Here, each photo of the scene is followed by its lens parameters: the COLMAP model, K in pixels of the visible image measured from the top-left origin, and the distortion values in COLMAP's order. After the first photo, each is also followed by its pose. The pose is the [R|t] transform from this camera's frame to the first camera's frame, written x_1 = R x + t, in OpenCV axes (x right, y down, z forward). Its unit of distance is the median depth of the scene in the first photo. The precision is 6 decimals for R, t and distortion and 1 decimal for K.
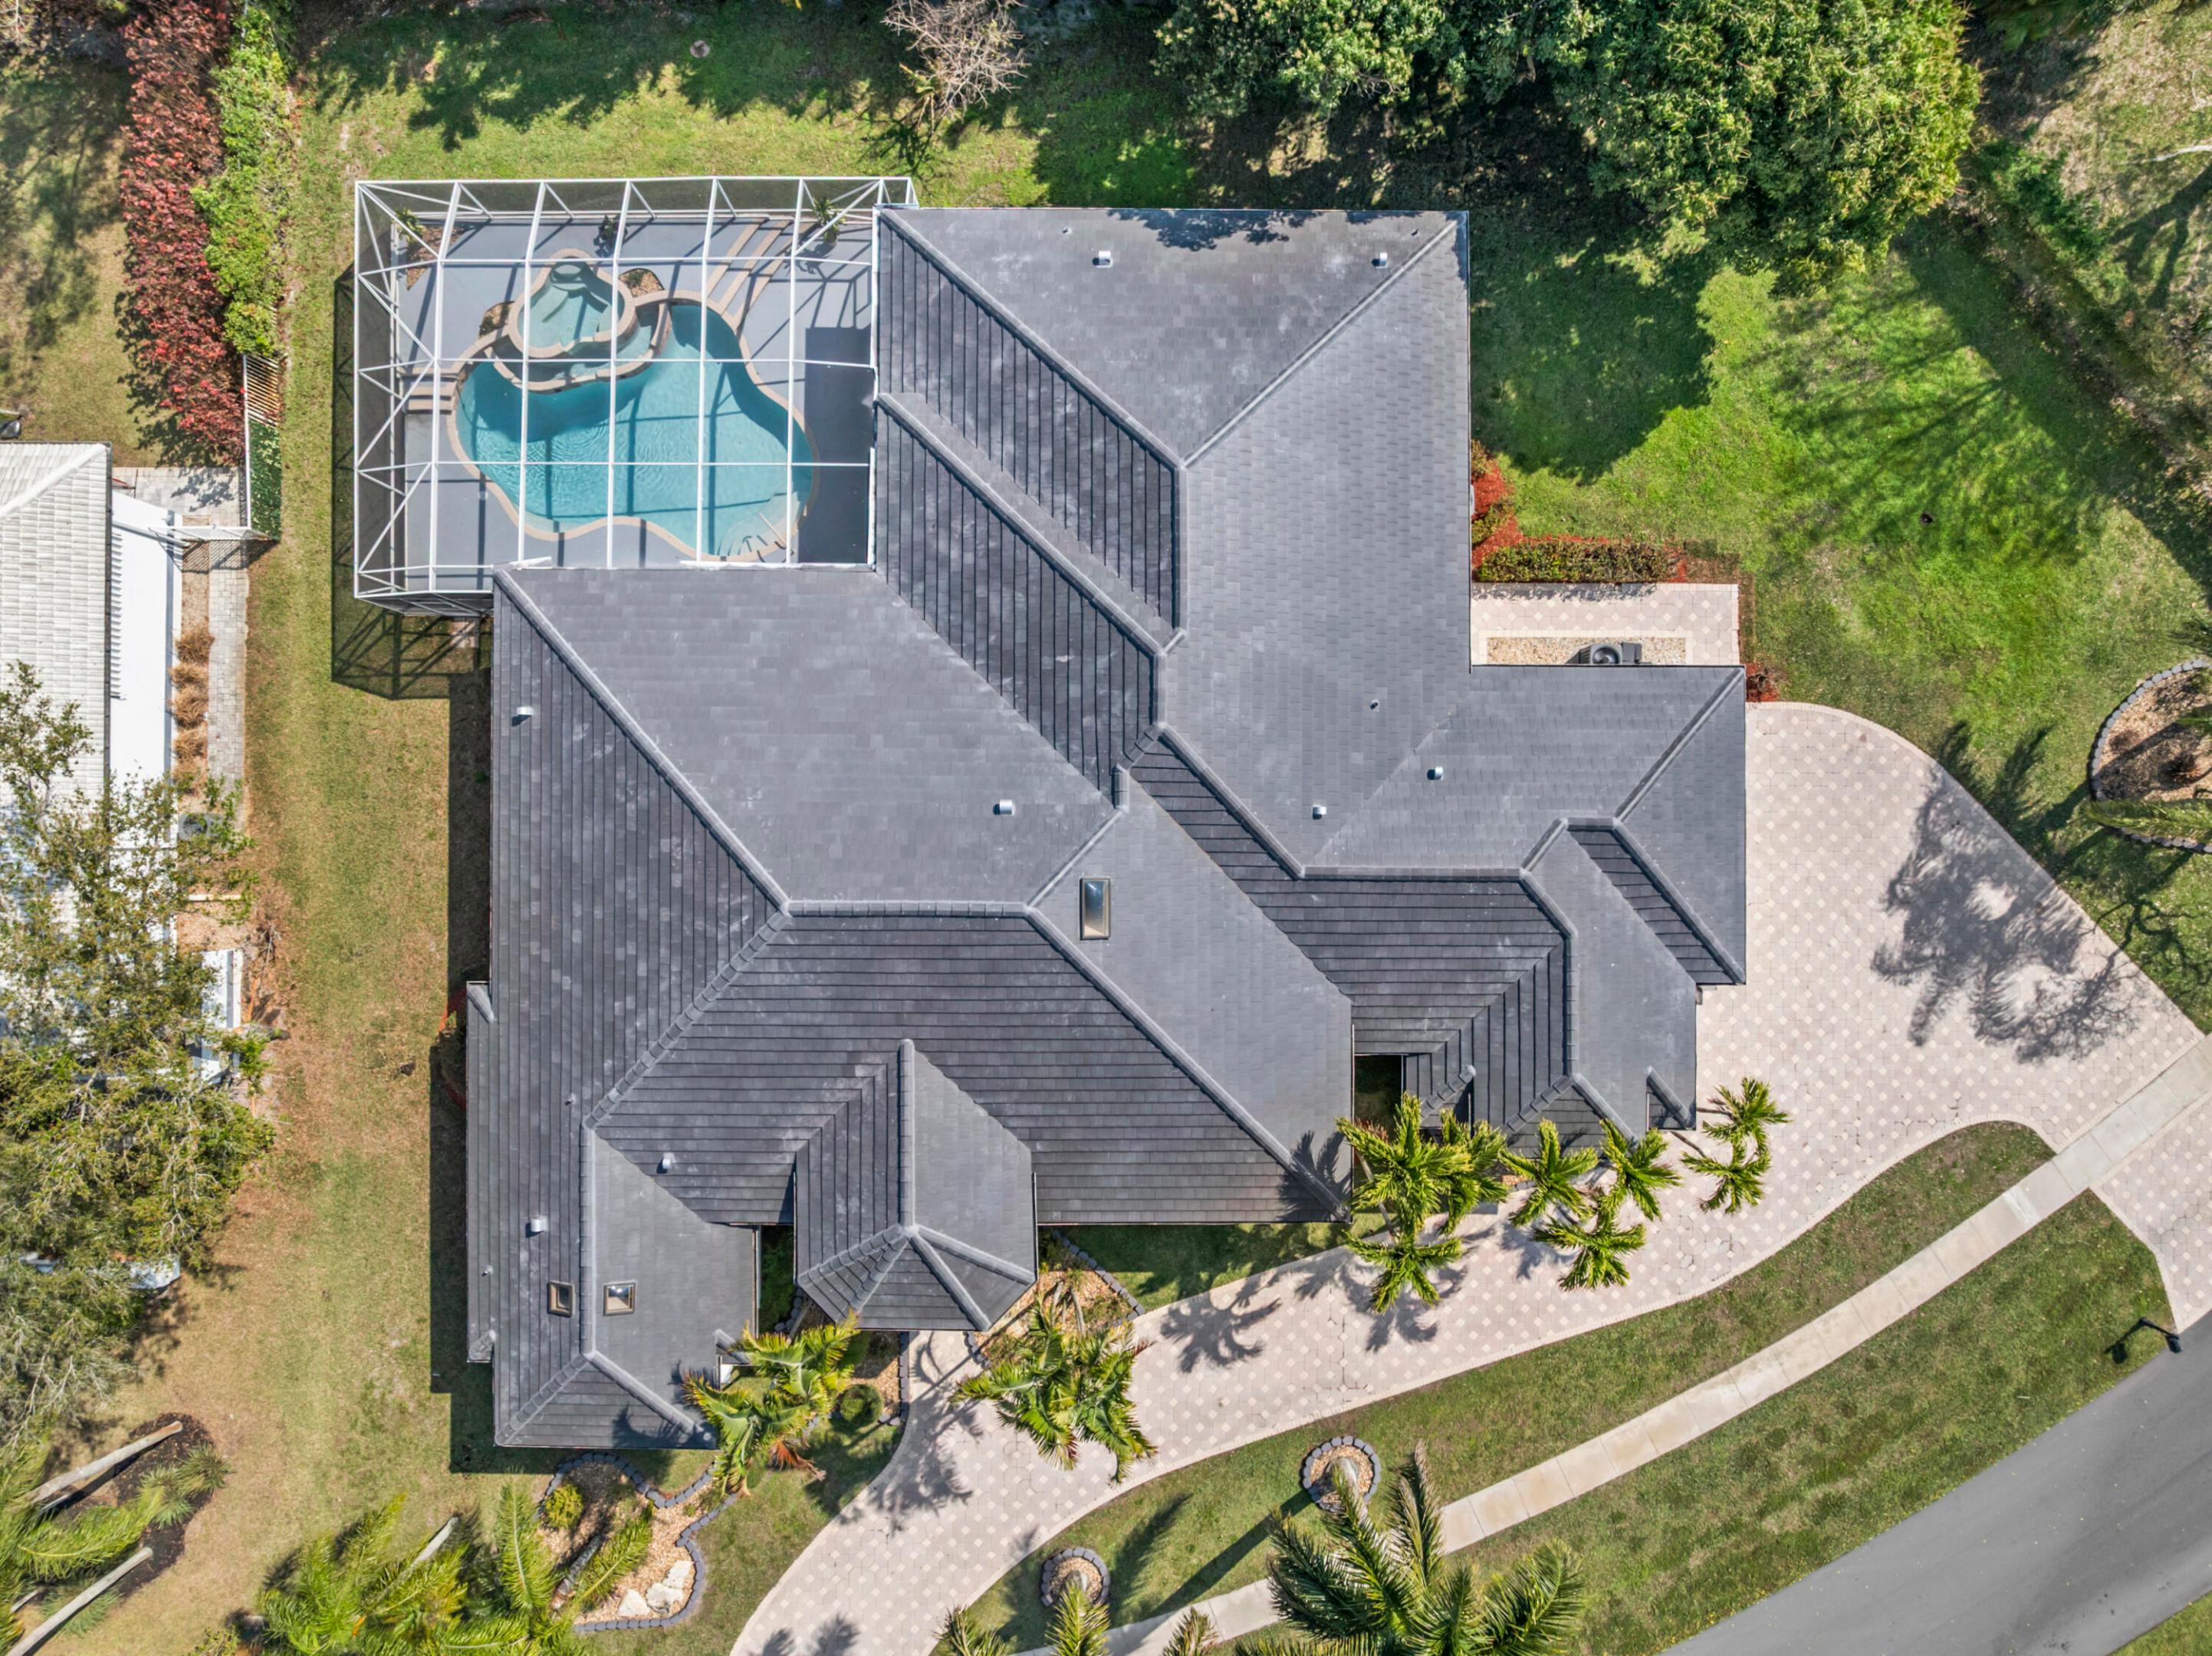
lens RADIAL K [[1538.9, 0, 1126.7], [0, 1538.9, 817.4], [0, 0, 1]] dist [-0.018702, -0.002214]
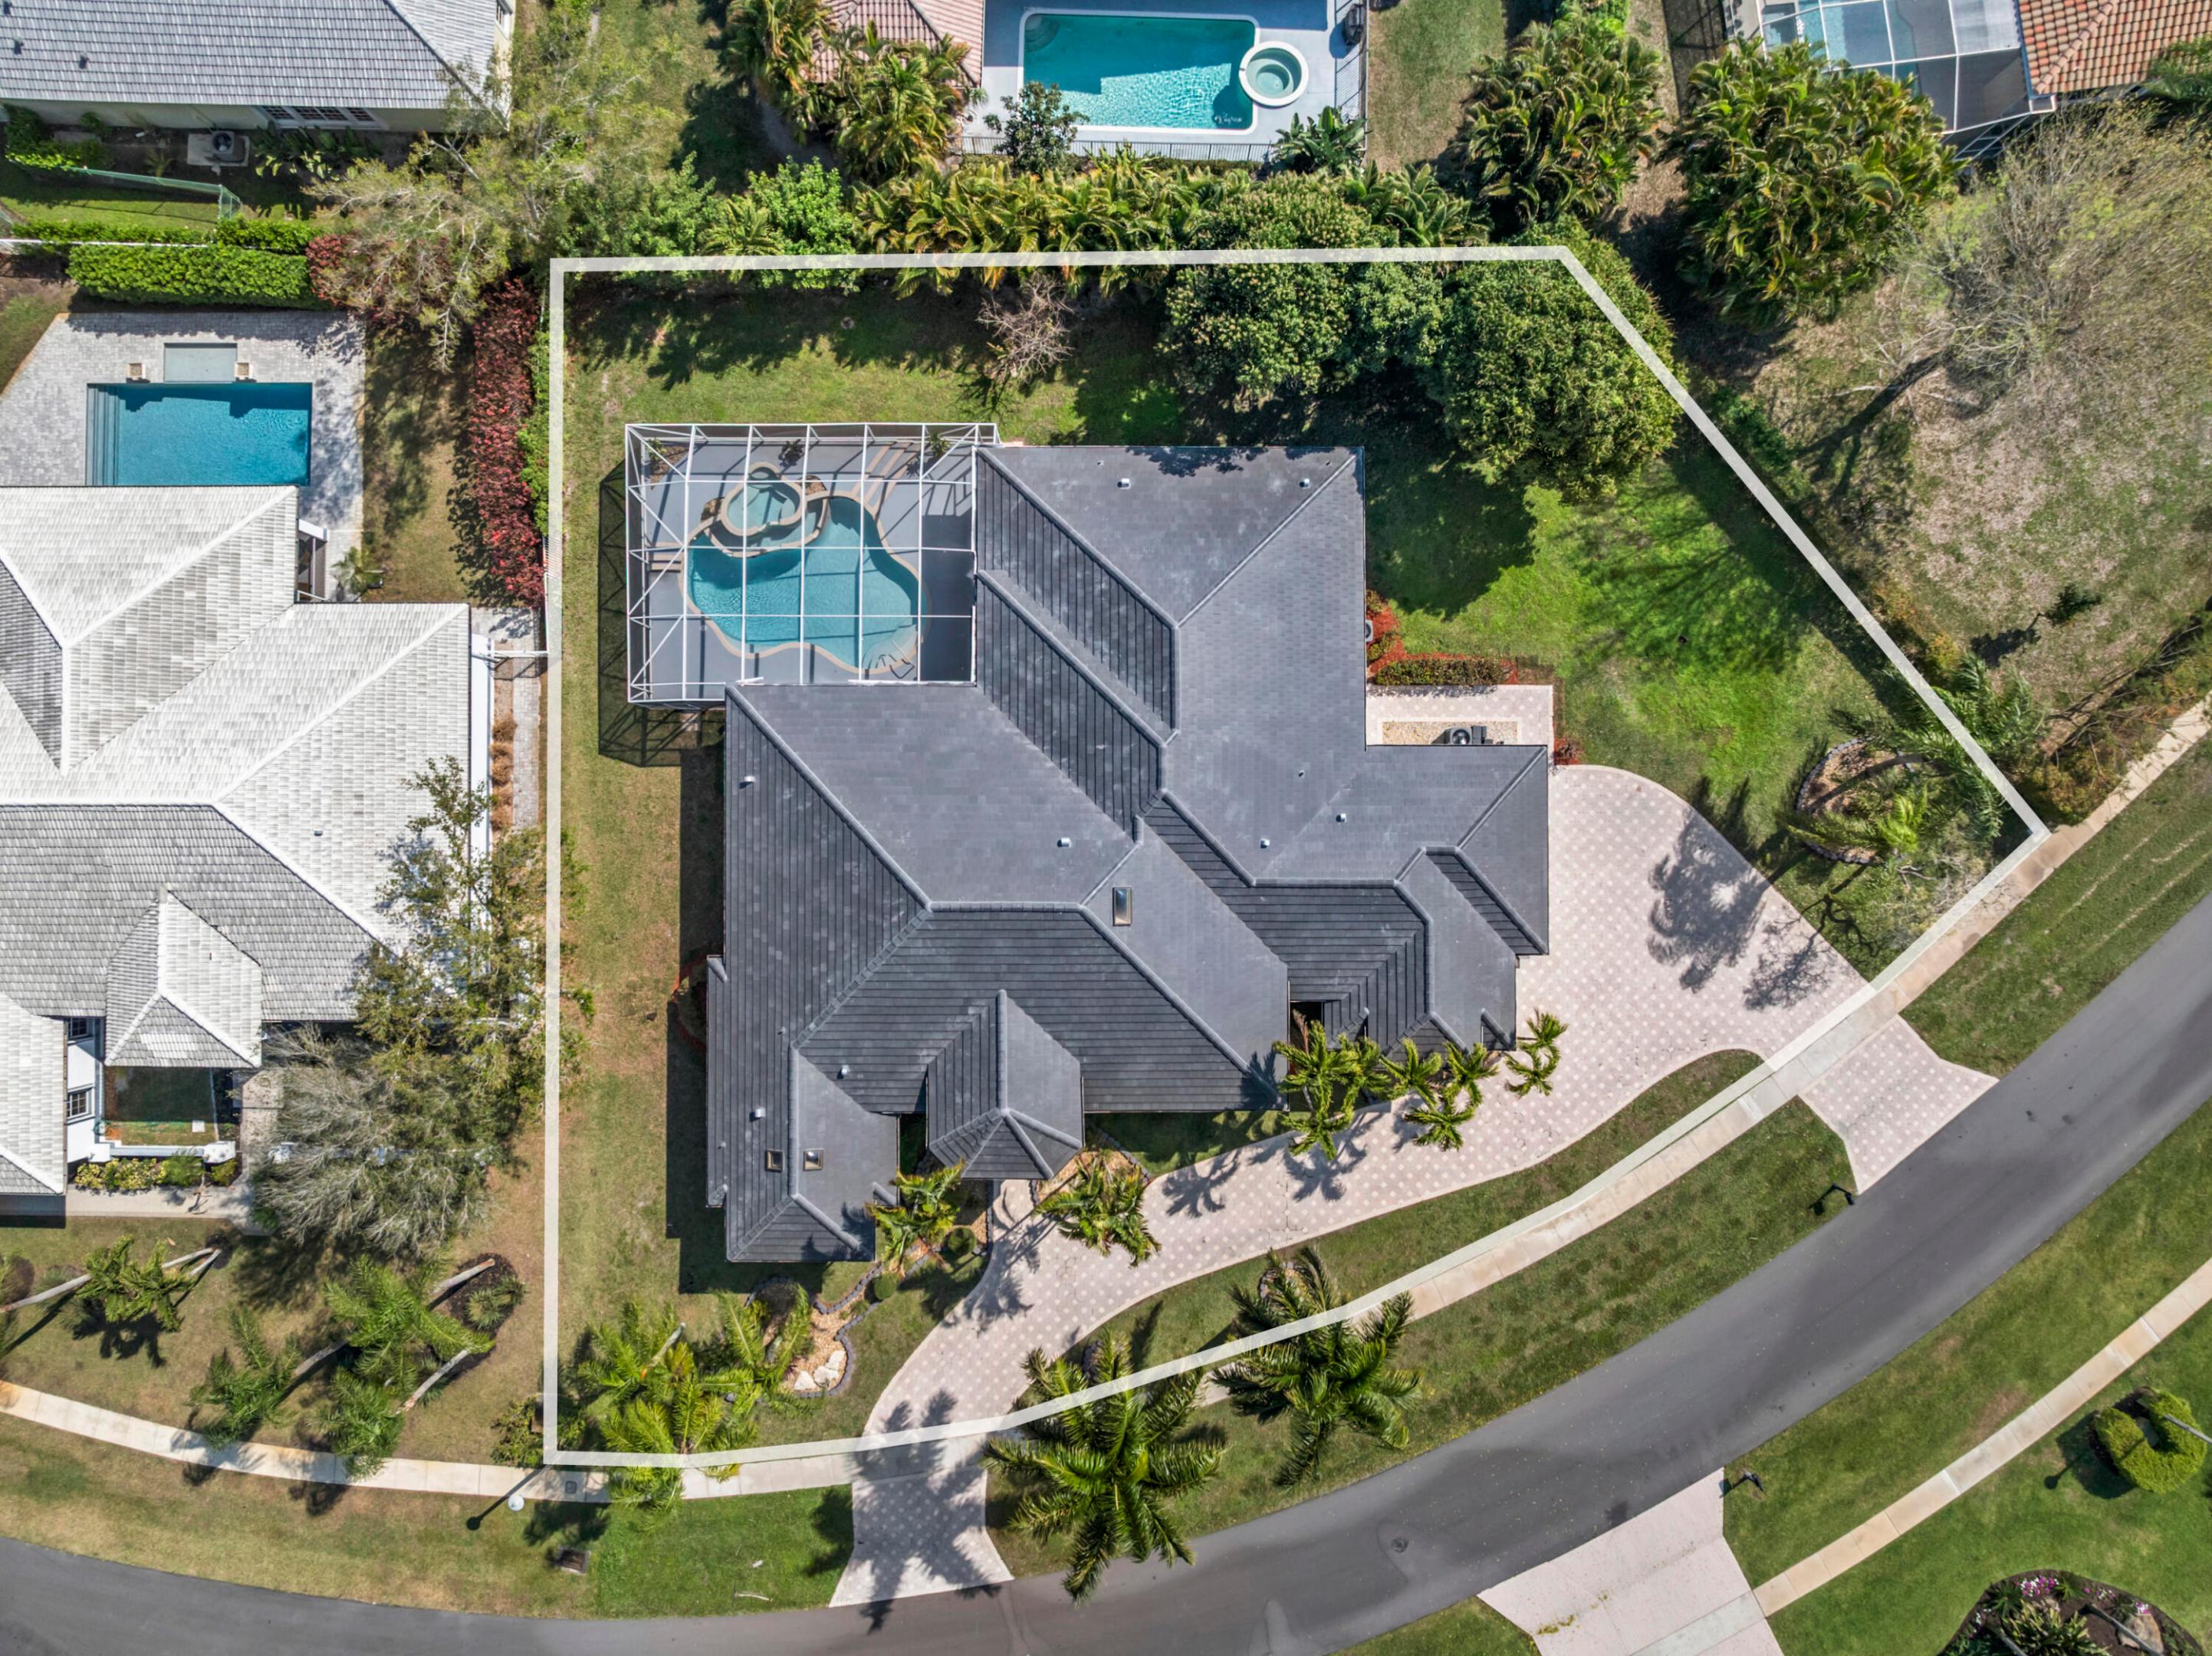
lens RADIAL K [[1551.5, 0, 1106.0], [0, 1551.5, 828.0], [0, 0, 1]] dist [-0.000901, 0.000540]
pose [[0.999962, -0.003417, -0.008033, -0.021061], [0.003489, 0.999953, 0.009072, -0.031207], [0.008001, -0.009100, 0.999927, -0.521083]]
